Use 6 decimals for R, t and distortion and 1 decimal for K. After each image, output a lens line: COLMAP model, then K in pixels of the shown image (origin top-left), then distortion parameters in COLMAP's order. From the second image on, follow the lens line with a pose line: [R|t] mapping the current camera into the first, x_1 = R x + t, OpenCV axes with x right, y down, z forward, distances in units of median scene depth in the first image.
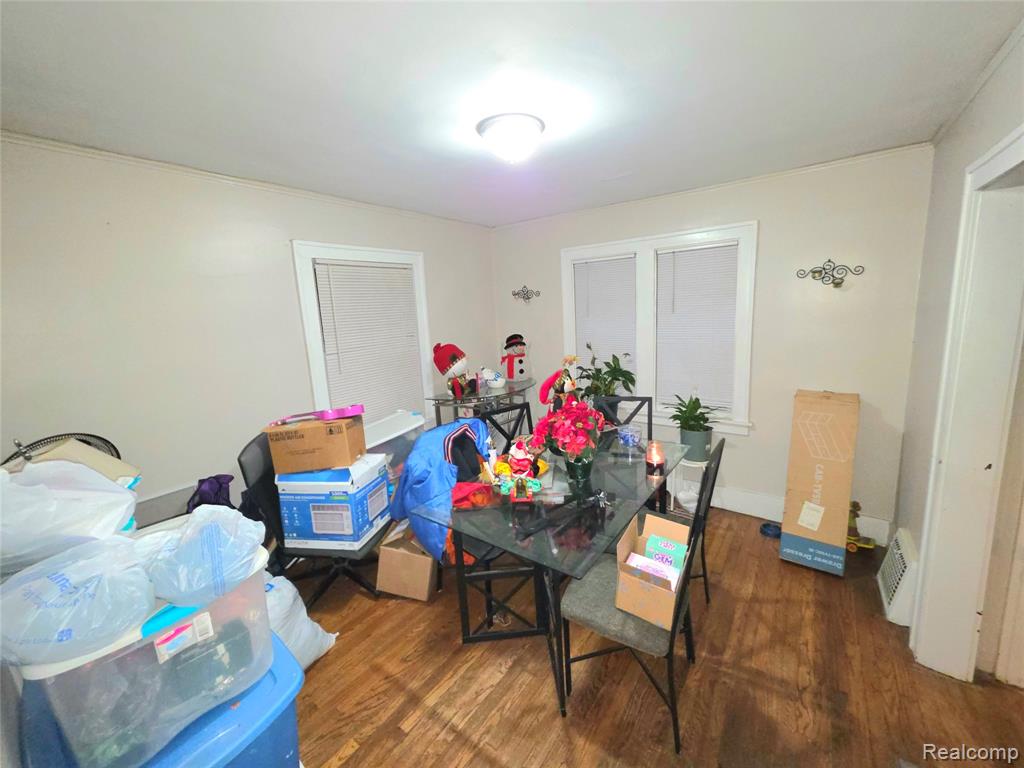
lens RADIAL K [[409.2, 0, 511.9], [0, 409.2, 380.7], [0, 0, 1]] dist [0.000625, -0.000014]
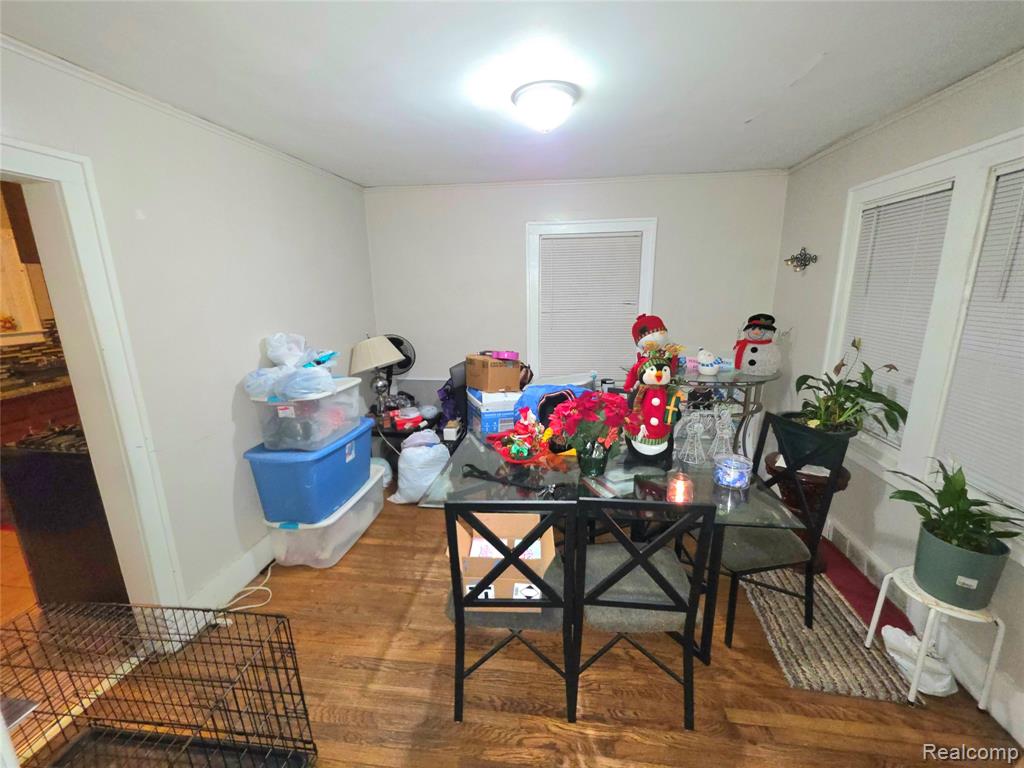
lens RADIAL K [[409.2, 0, 513.2], [0, 409.2, 381.1], [0, 0, 1]] dist [0.000625, -0.000014]
pose [[0.478583, 0.241785, -0.844096, 0.488246], [-0.163122, 0.969087, 0.185101, -0.061106], [0.862757, 0.049104, 0.503229, 0.237877]]
